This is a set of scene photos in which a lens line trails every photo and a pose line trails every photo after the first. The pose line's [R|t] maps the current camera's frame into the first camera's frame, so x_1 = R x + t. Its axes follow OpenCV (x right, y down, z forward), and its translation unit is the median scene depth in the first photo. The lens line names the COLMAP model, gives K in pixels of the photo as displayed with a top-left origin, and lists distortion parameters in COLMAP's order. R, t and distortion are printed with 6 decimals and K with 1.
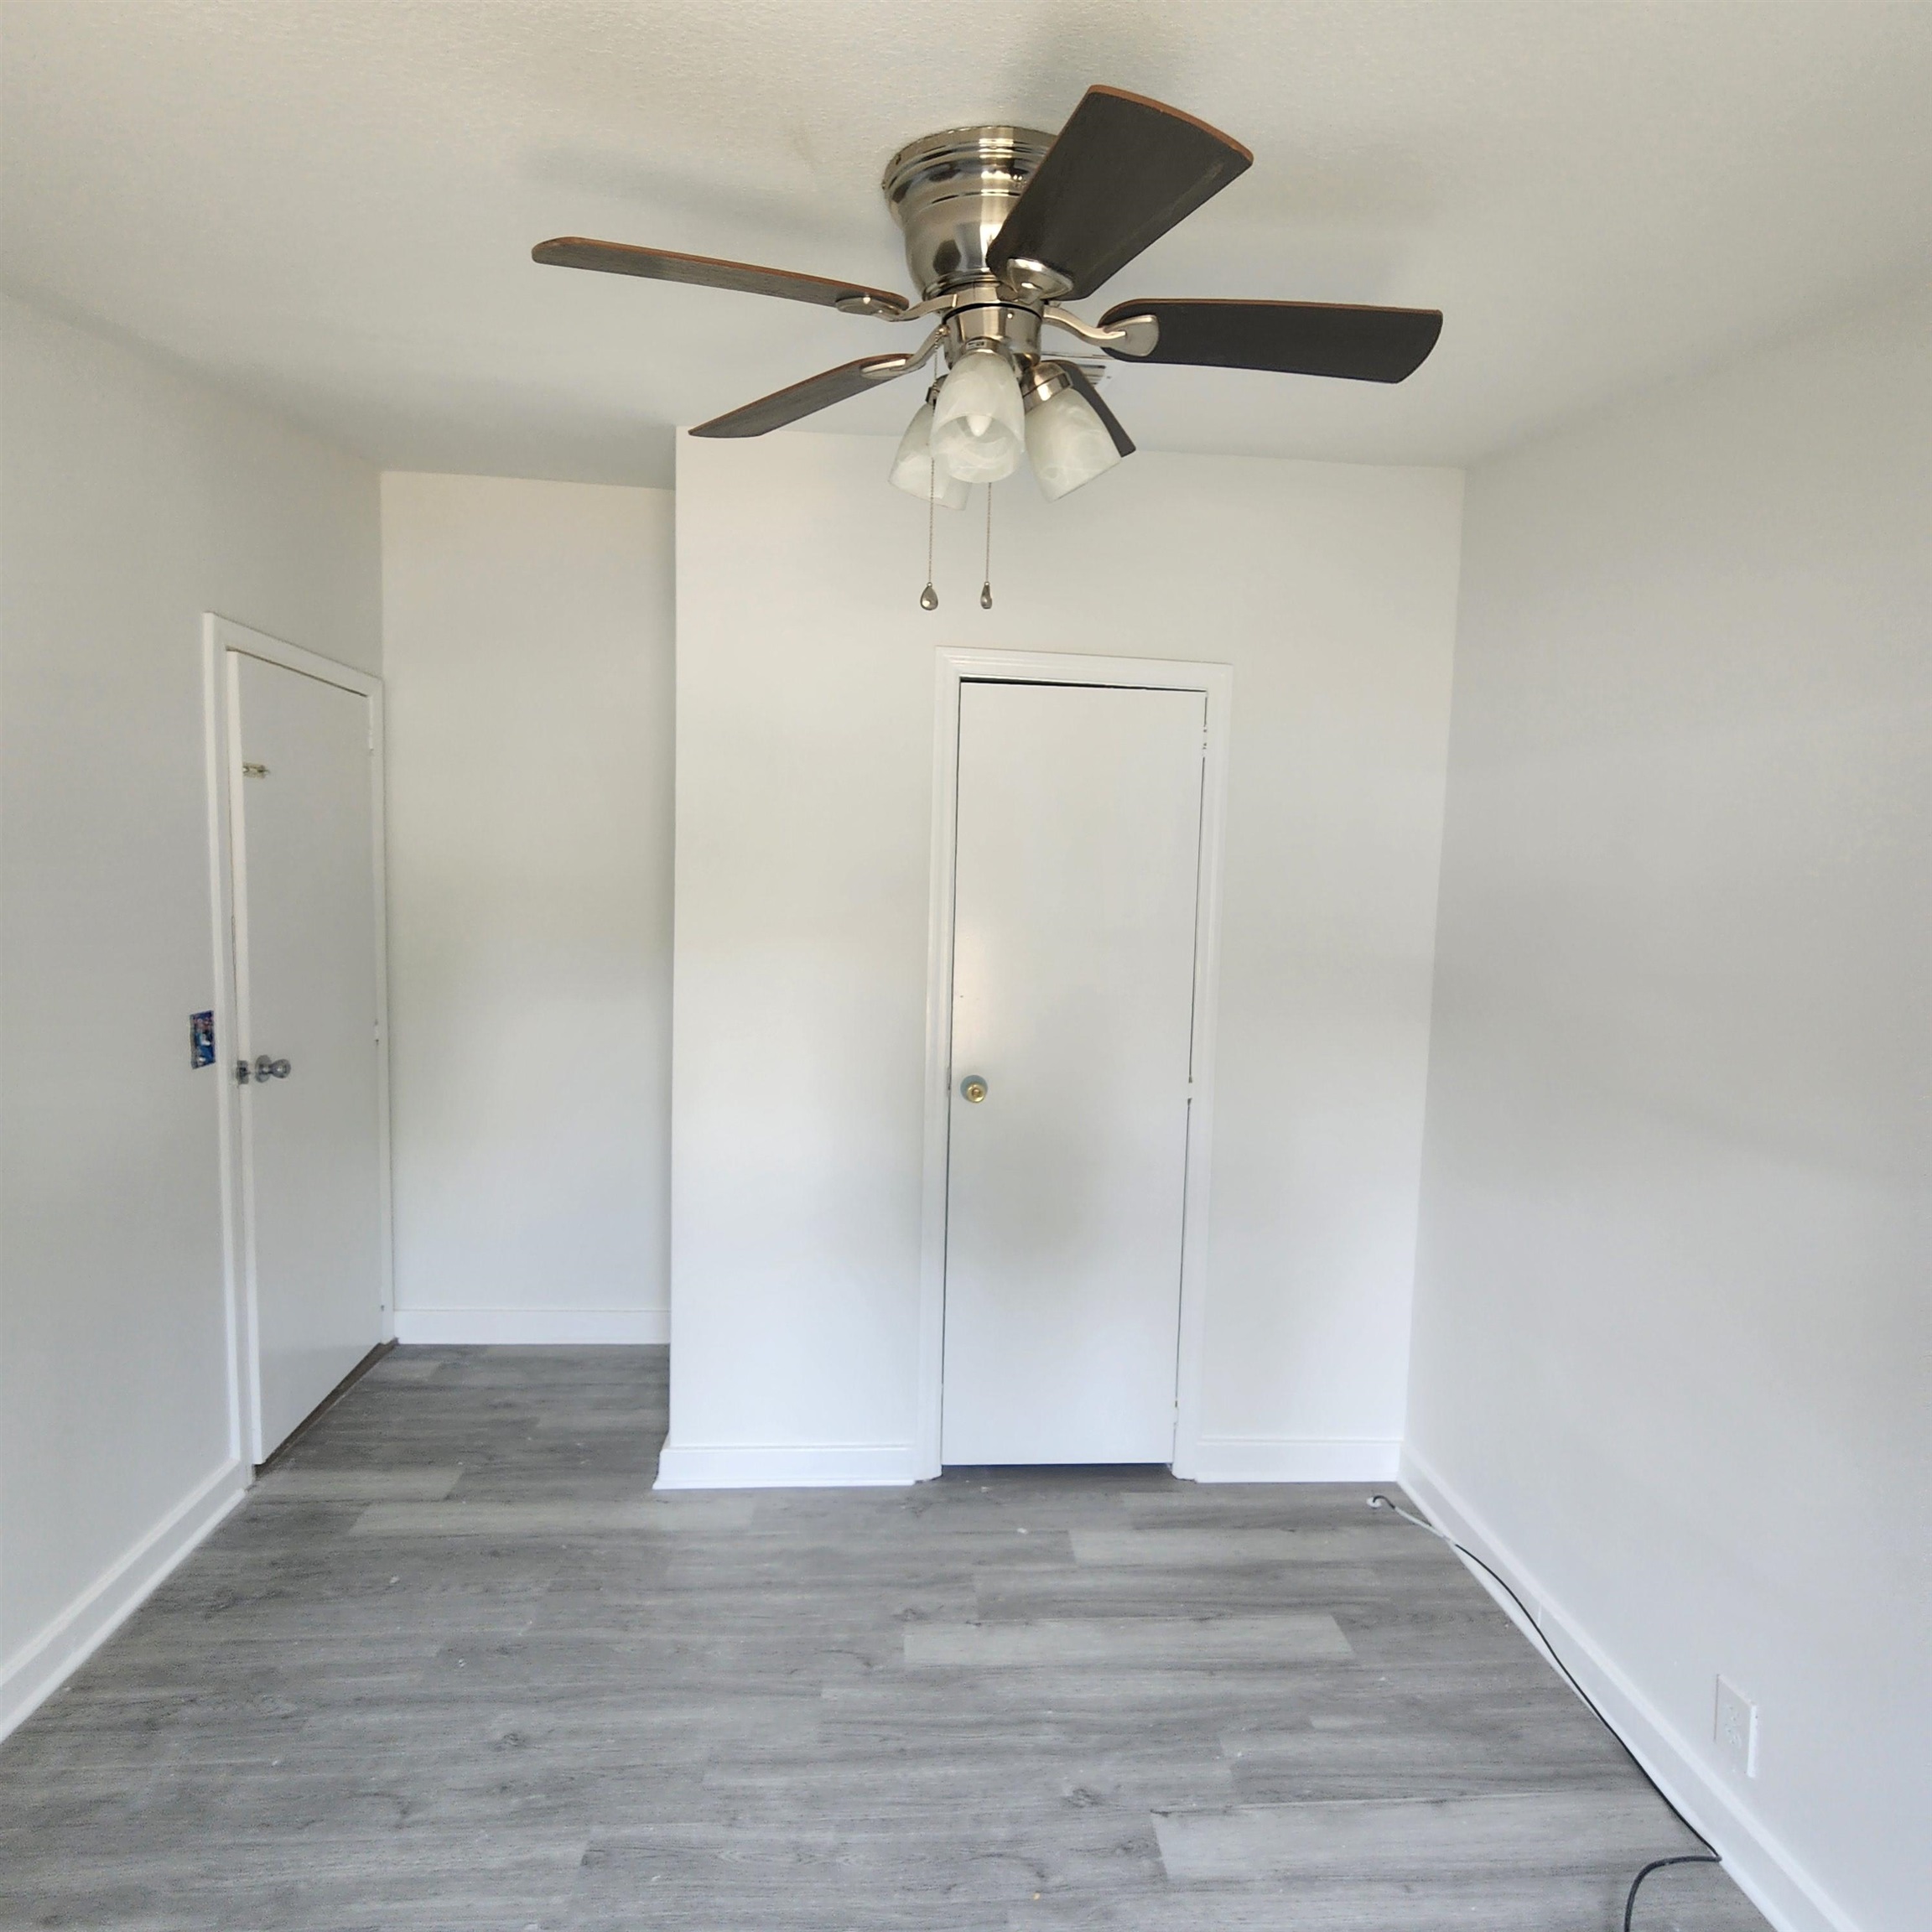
lens RADIAL K [[1083.9, 0, 967.0], [0, 1083.9, 977.5], [0, 0, 1]] dist [0.002681, 0.001052]
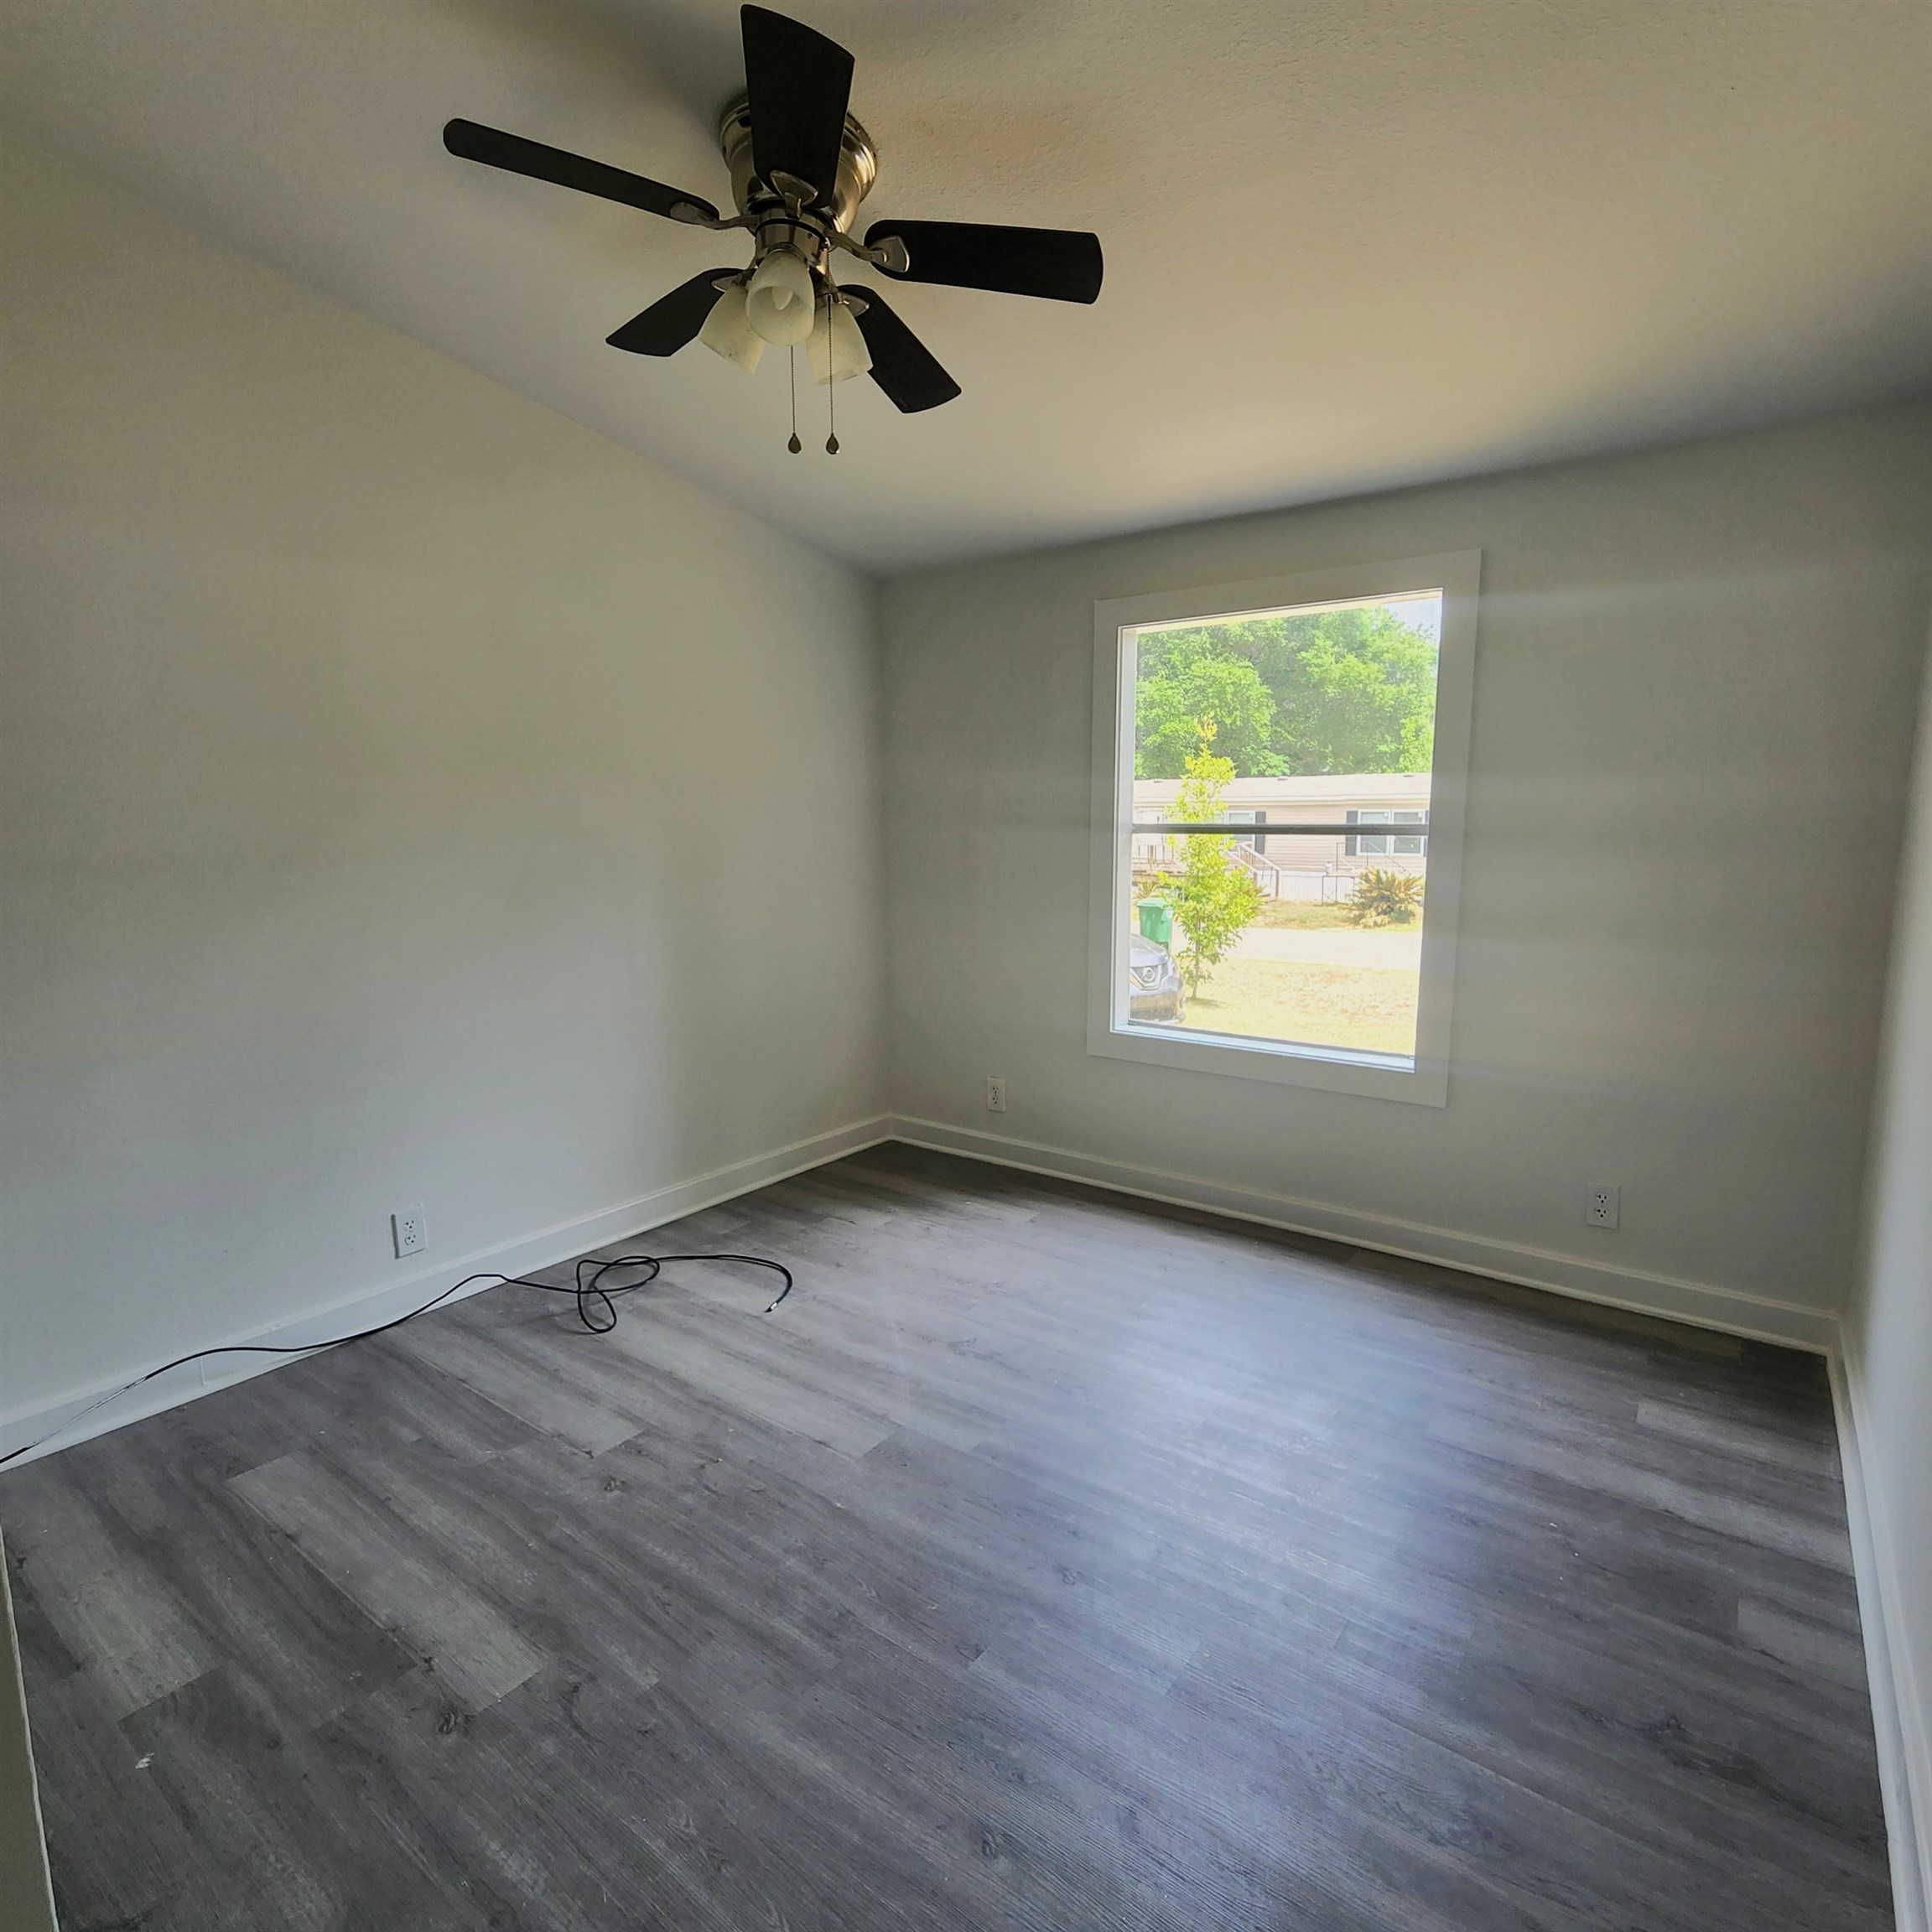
lens RADIAL K [[1083.9, 0, 965.1], [0, 1083.9, 965.1], [0, 0, 1]] dist [0.002681, 0.001052]
pose [[-0.756330, -0.115841, 0.643852, -0.777298], [0.046134, 0.972302, 0.229129, -0.007770], [-0.652561, 0.203001, -0.730038, 1.380180]]
